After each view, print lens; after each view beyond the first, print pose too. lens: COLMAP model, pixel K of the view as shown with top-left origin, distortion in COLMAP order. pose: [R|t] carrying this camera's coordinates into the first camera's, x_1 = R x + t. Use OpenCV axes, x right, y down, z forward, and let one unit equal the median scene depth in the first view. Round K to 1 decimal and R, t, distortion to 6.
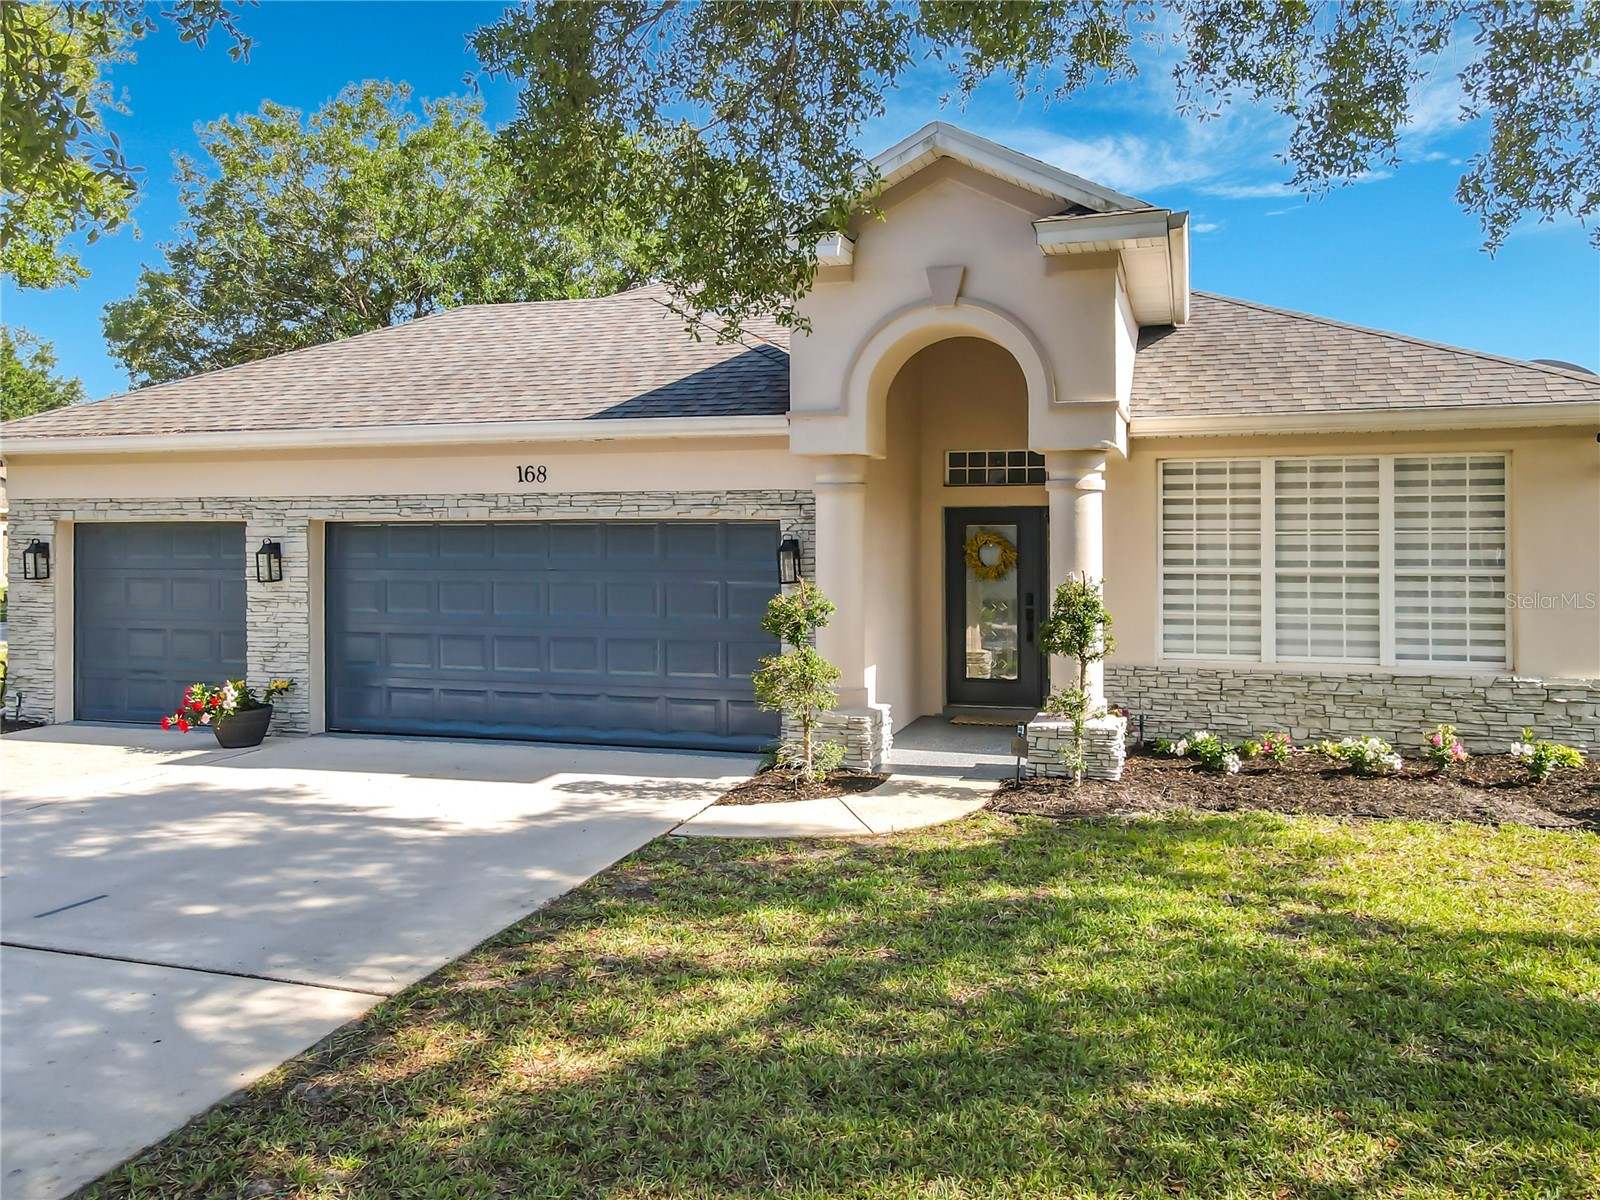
lens RADIAL K [[1230.1, 0, 797.2], [0, 1230.1, 533.0], [0, 0, 1]] dist [-0.011241, 0.064257]
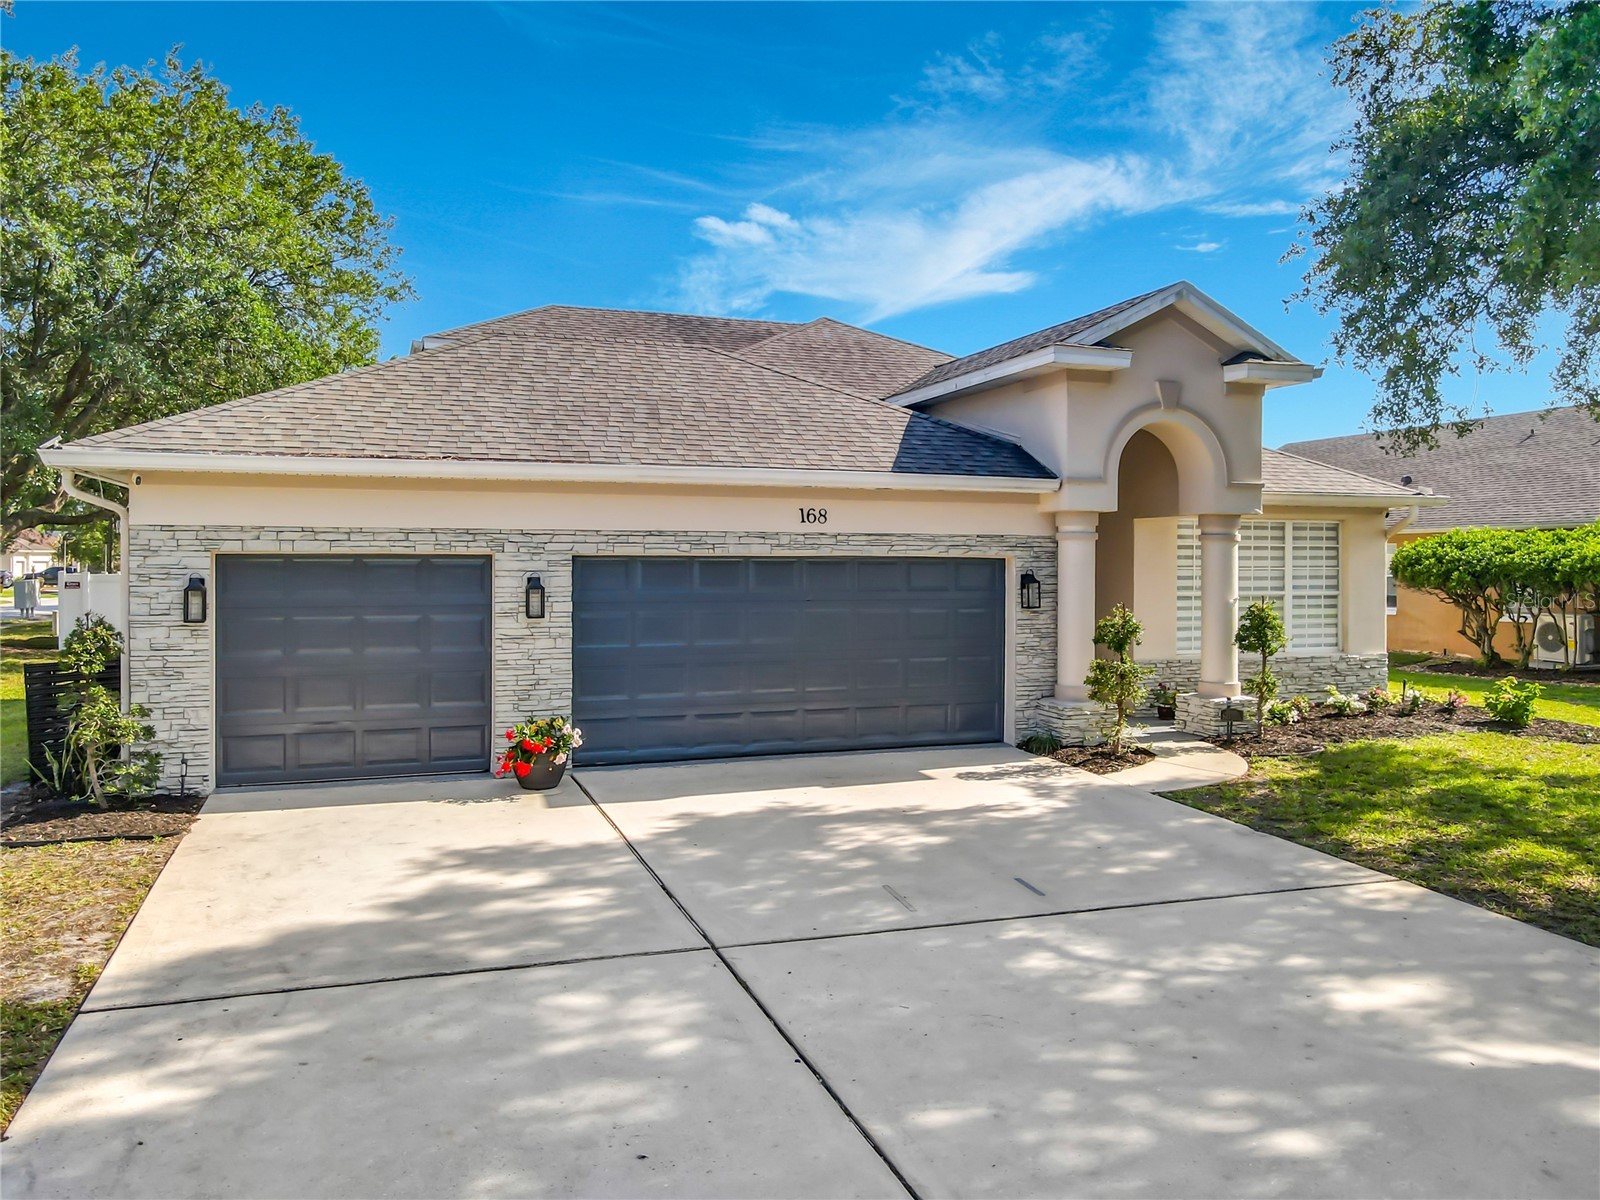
lens RADIAL K [[1187.8, 0, 797.2], [0, 1187.8, 568.6], [0, 0, 1]] dist [0.004702, 0.004292]
pose [[0.799380, 0.001151, 0.600824, -0.858629], [-0.004028, 0.999986, 0.003443, -0.002976], [-0.600812, -0.005173, 0.799374, 0.130674]]
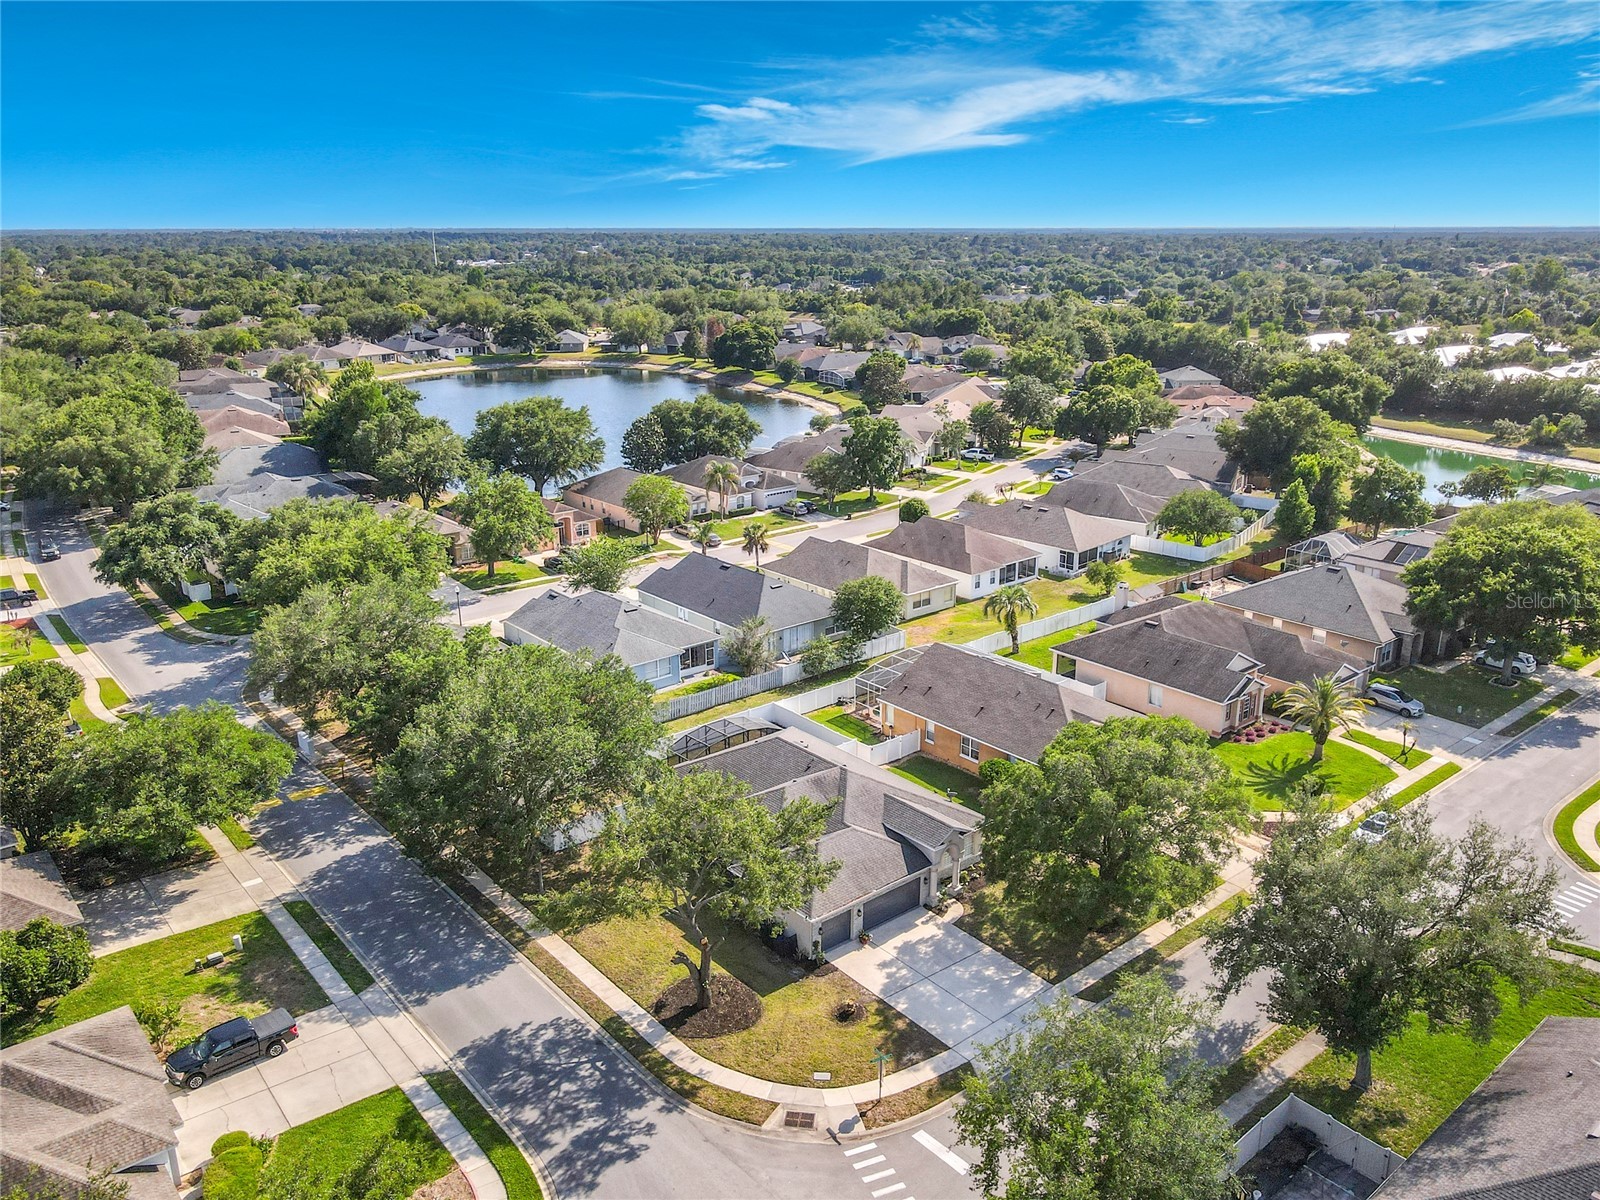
lens RADIAL K [[1222.9, 0, 816.0], [0, 1222.9, 600.8], [0, 0, 1]] dist [-0.004030, 0.007287]
pose [[0.534407, -0.250027, 0.807401, -5.034528], [-0.005978, 0.954105, 0.299413, -3.235983], [-0.845206, -0.164835, 0.508385, -1.574449]]
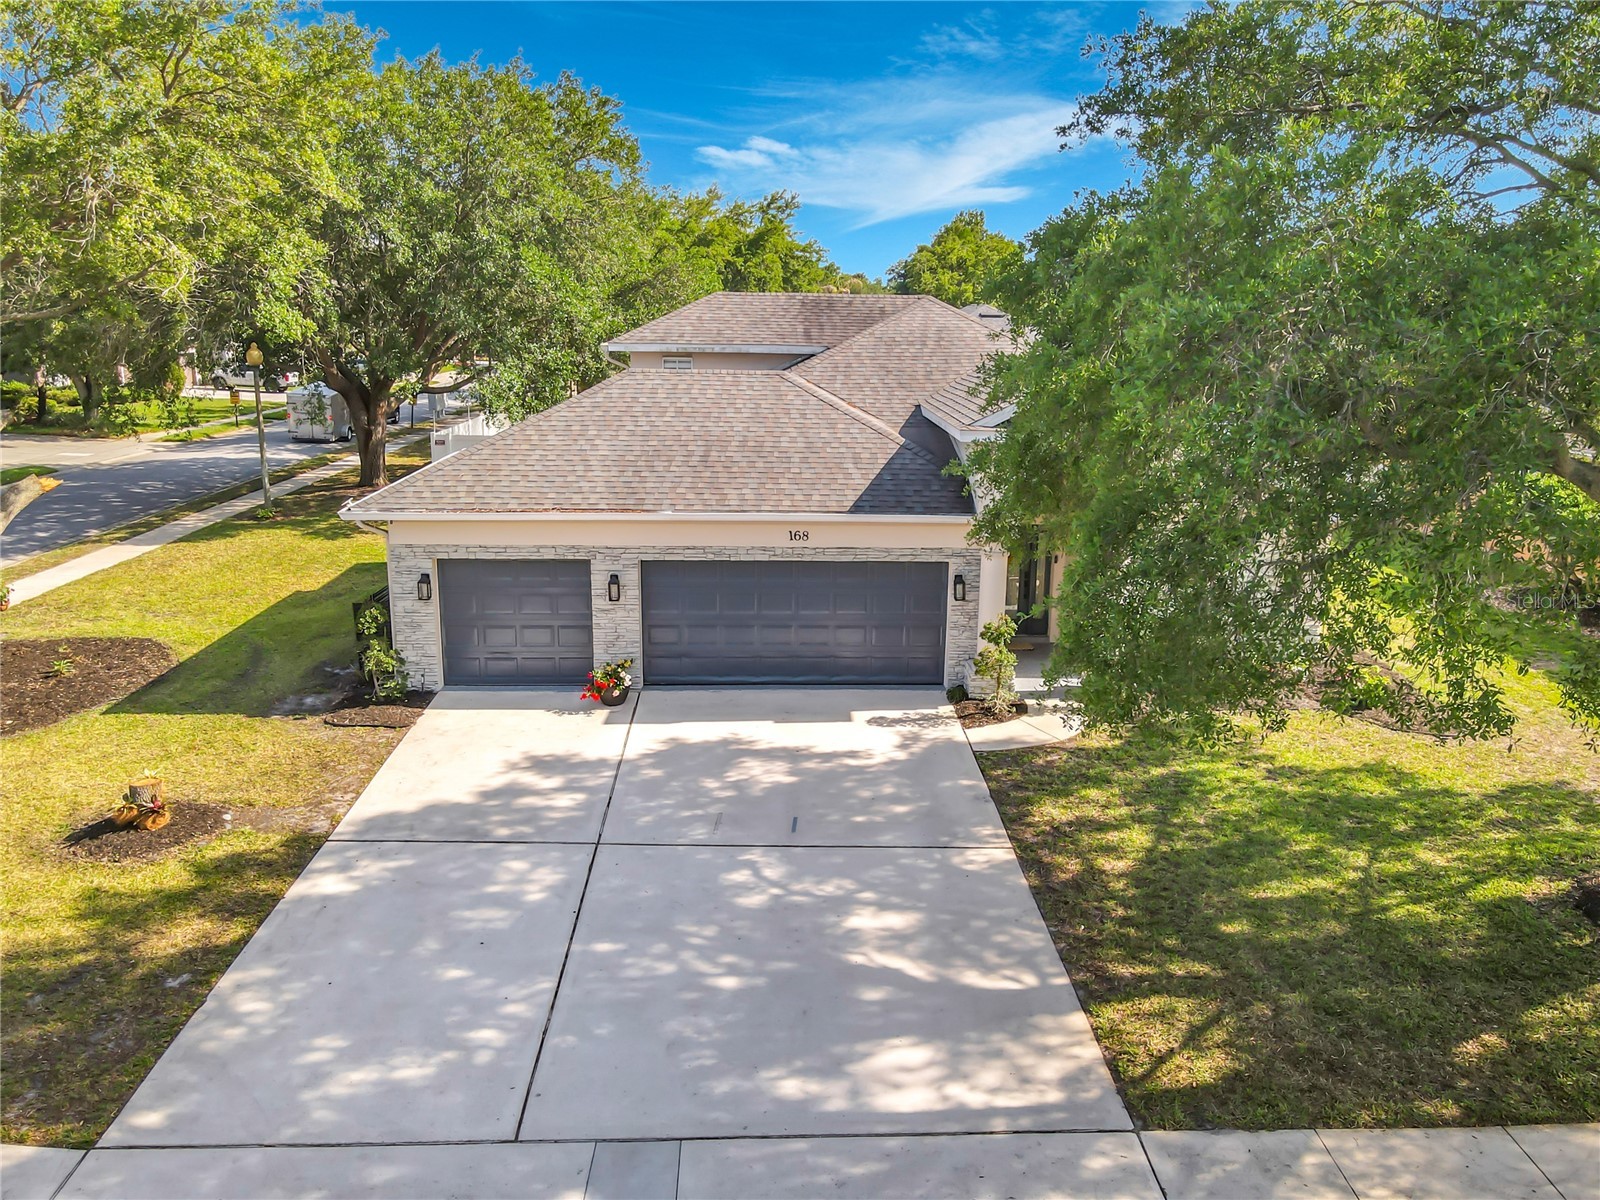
lens RADIAL K [[1211.4, 0, 802.6], [0, 1211.4, 527.2], [0, 0, 1]] dist [-0.000257, 0.003206]
pose [[0.945099, -0.050324, 0.322887, -0.724522], [-0.012961, 0.981521, 0.190914, -0.365366], [-0.326528, -0.184617, 0.926982, -0.523059]]
